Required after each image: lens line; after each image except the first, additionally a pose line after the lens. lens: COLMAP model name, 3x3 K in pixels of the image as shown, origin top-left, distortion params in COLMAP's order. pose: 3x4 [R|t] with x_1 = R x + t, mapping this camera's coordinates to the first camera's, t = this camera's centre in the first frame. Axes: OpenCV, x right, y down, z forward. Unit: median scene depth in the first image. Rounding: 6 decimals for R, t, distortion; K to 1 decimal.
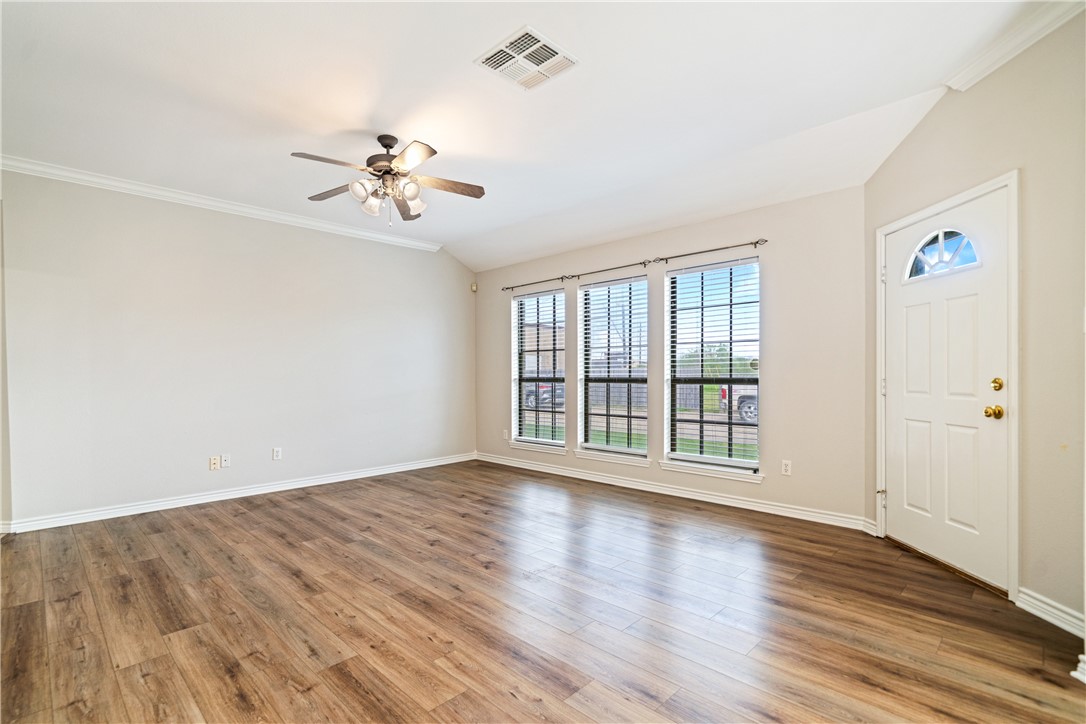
lens RADIAL K [[516.8, 0, 544.0], [0, 516.8, 374.7], [0, 0, 1]] dist [-0.000044, 0.000930]
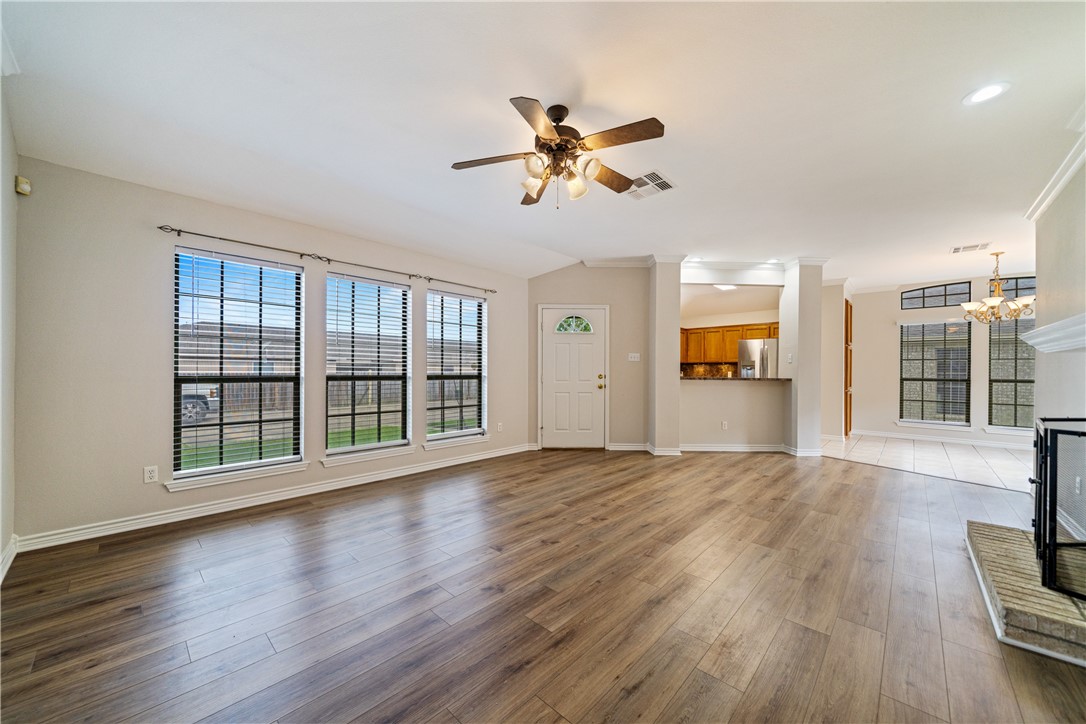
lens RADIAL K [[397.8, 0, 546.0], [0, 397.8, 366.5], [0, 0, 1]] dist [0.006665, -0.000072]
pose [[-0.039372, 0.016067, 0.999095, -0.988982], [-0.002242, 0.999867, -0.016168, -0.000026], [-0.999222, -0.002877, -0.039331, 1.043792]]
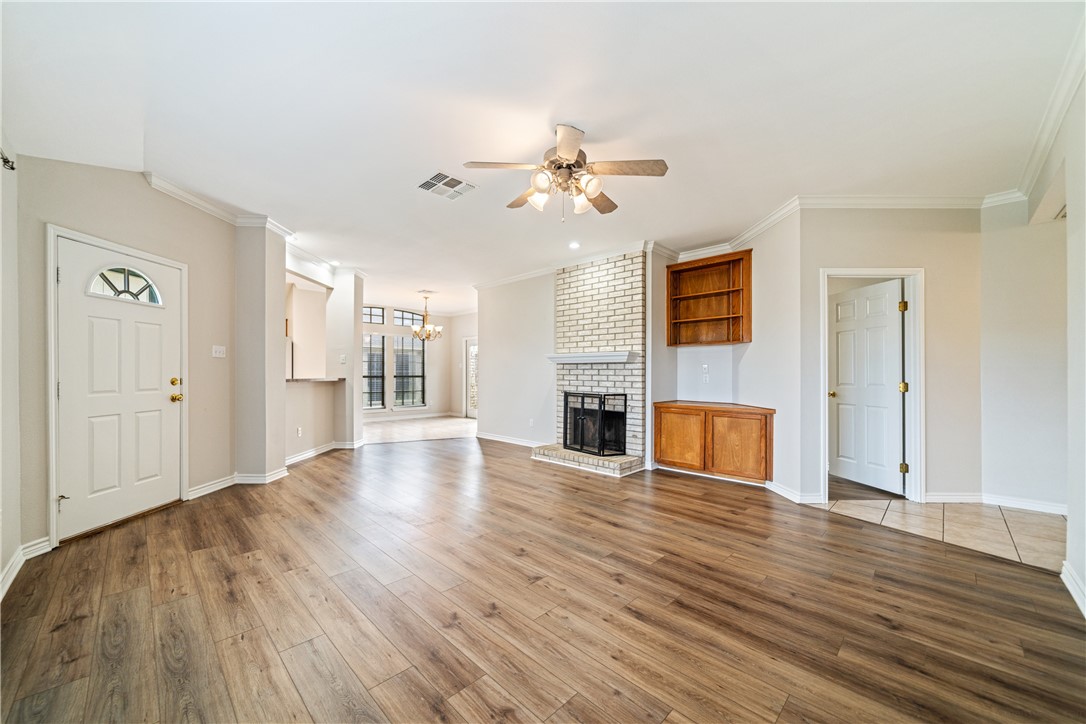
lens RADIAL K [[406.4, 0, 541.5], [0, 406.4, 370.3], [0, 0, 1]] dist [0.000688, -0.000014]
pose [[-0.999983, 0.004682, 0.003334, -0.255484], [0.004684, 0.999989, 0.000553, -0.010168], [-0.003332, 0.000568, -0.999994, 1.756807]]
